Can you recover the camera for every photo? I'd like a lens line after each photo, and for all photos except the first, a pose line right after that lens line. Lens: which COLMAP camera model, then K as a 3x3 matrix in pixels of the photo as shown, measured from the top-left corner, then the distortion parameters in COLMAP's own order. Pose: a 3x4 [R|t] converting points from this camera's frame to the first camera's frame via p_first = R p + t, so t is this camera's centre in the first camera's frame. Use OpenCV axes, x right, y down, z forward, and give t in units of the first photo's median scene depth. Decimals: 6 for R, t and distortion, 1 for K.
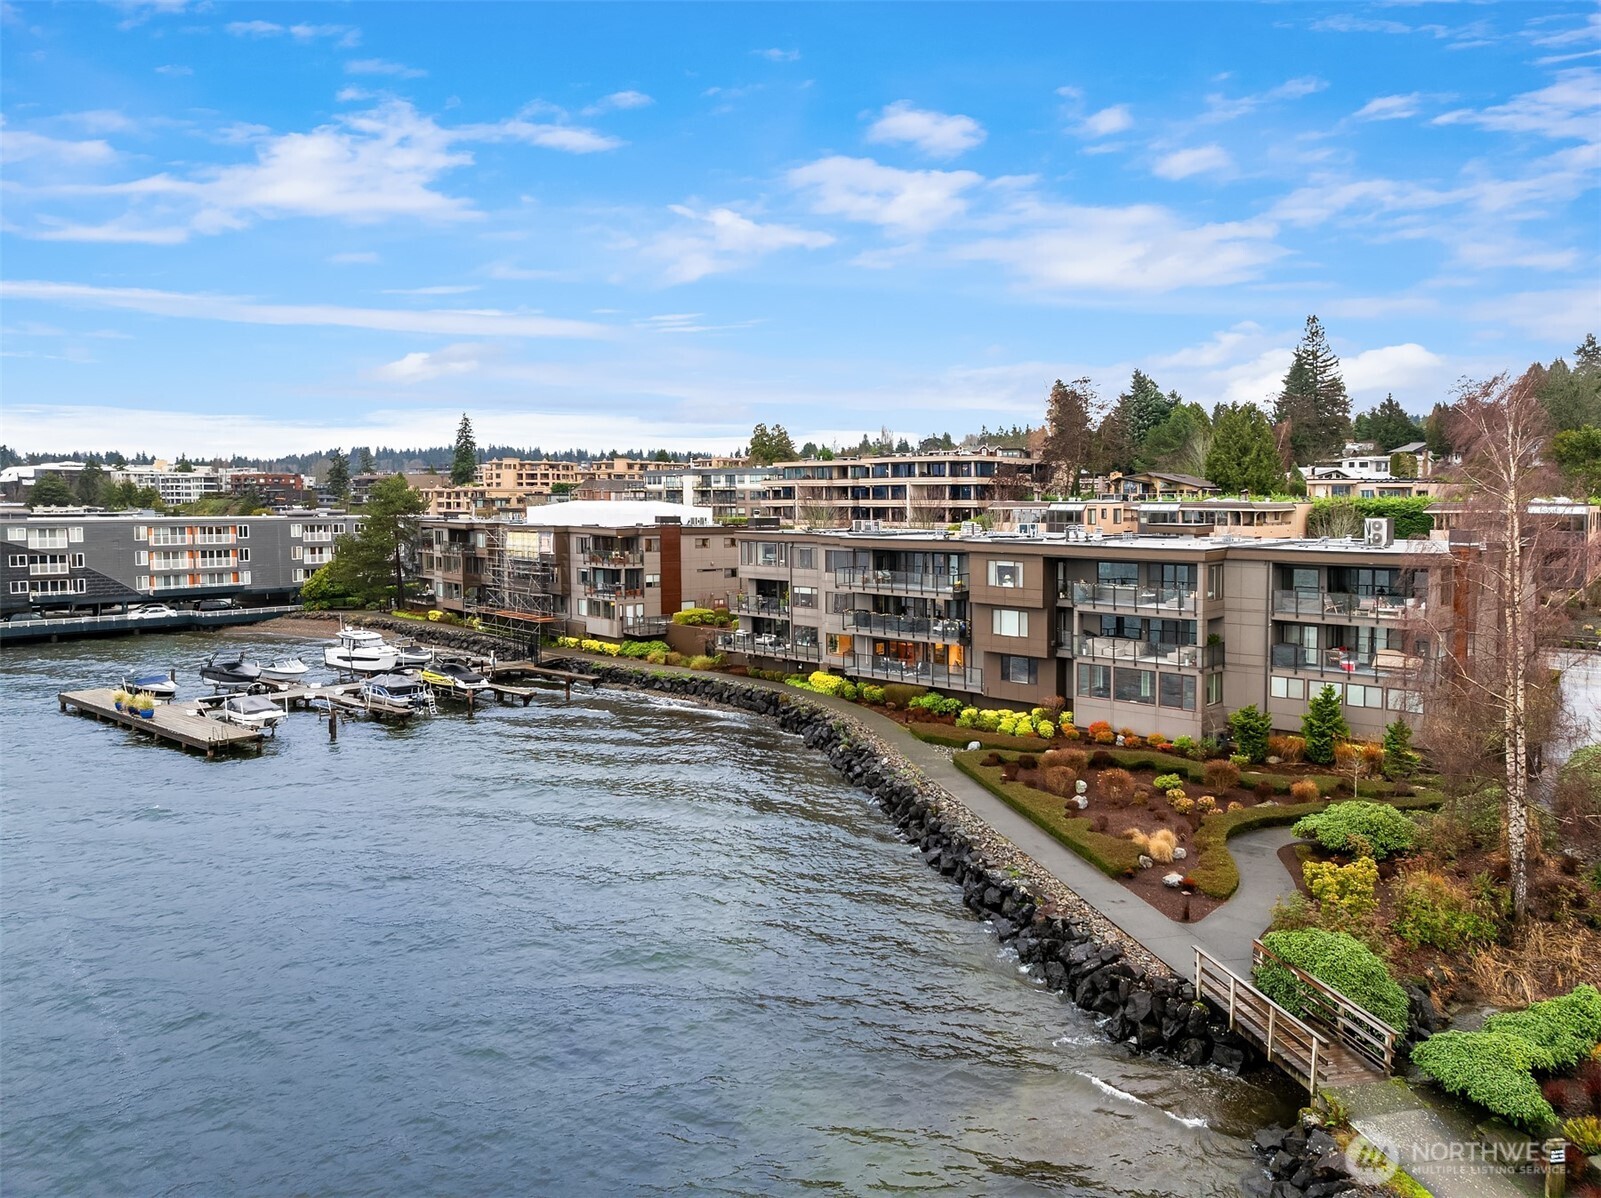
lens RADIAL K [[1131.8, 0, 800.5], [0, 1131.8, 599.0], [0, 0, 1]] dist [-0.036041, 0.004210]
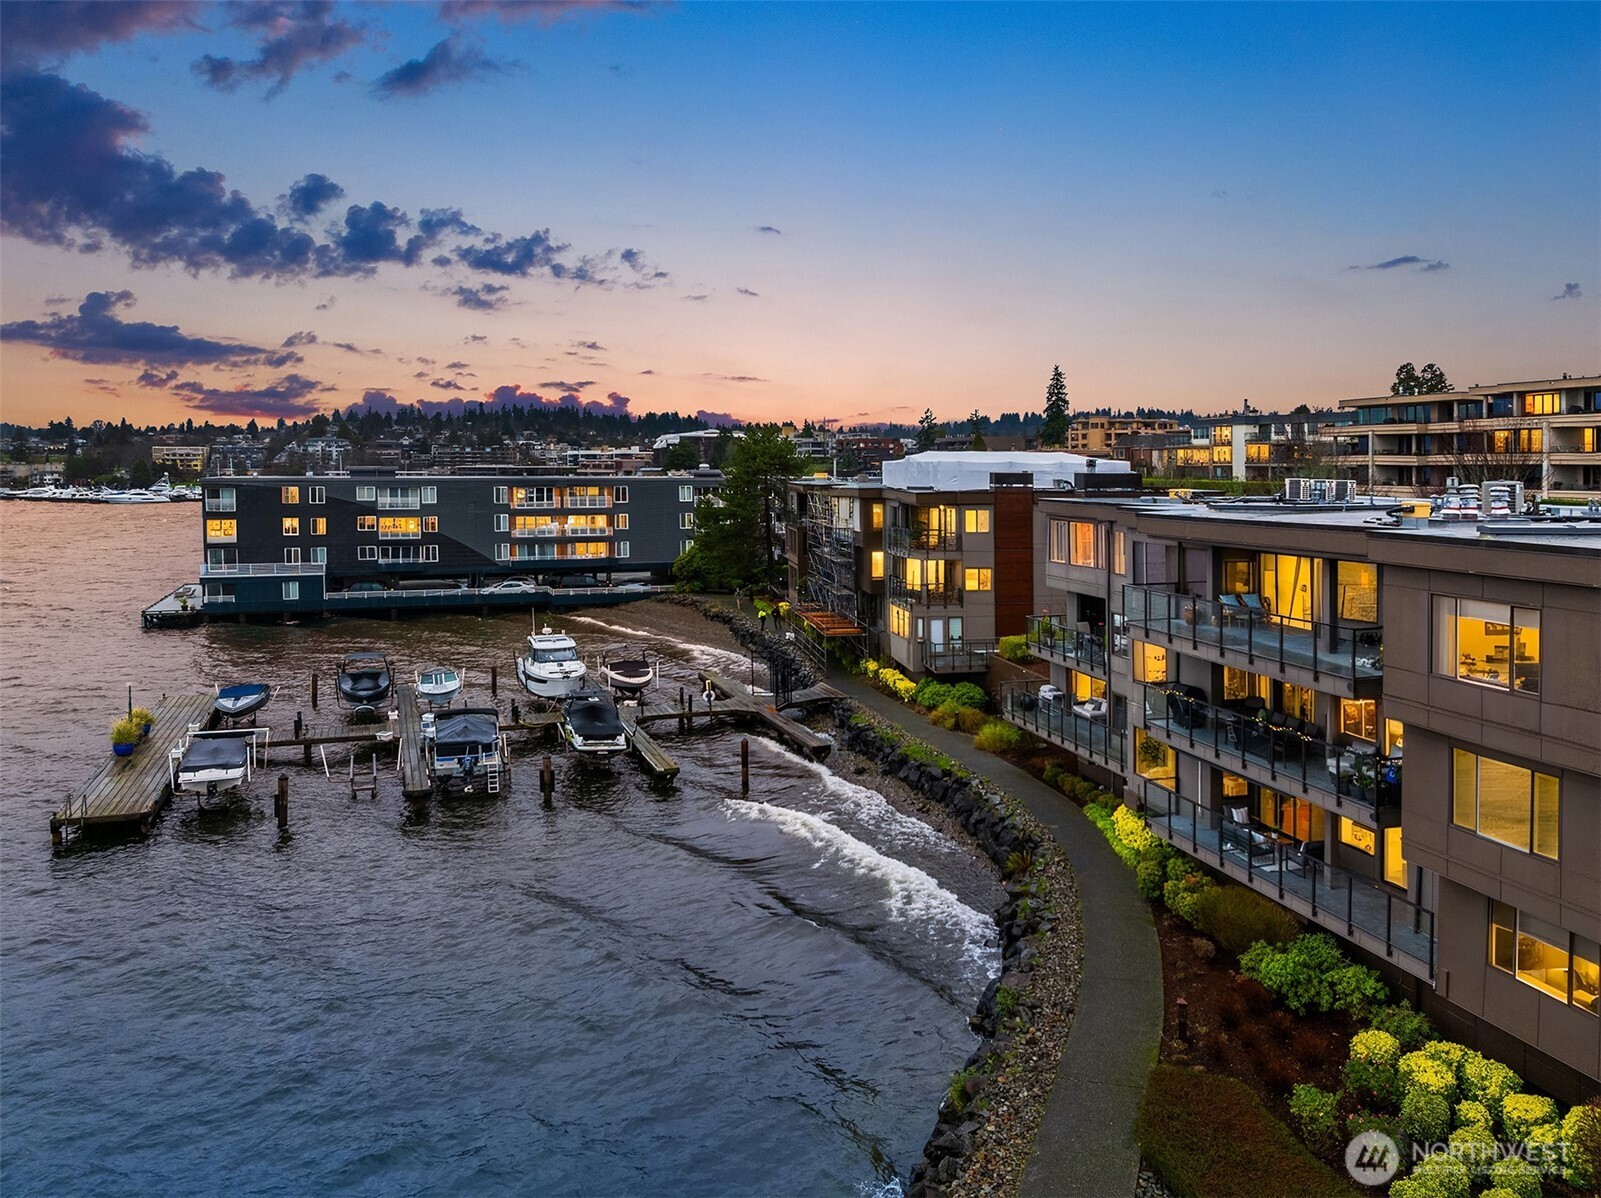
lens RADIAL K [[1203.1, 0, 861.6], [0, 1203.1, 554.1], [0, 0, 1]] dist [-0.029078, 0.001667]
pose [[0.877279, 0.032692, -0.478866, 0.092639], [-0.040209, 0.999176, -0.005449, -0.018542], [0.478293, 0.024035, 0.877871, 0.317792]]
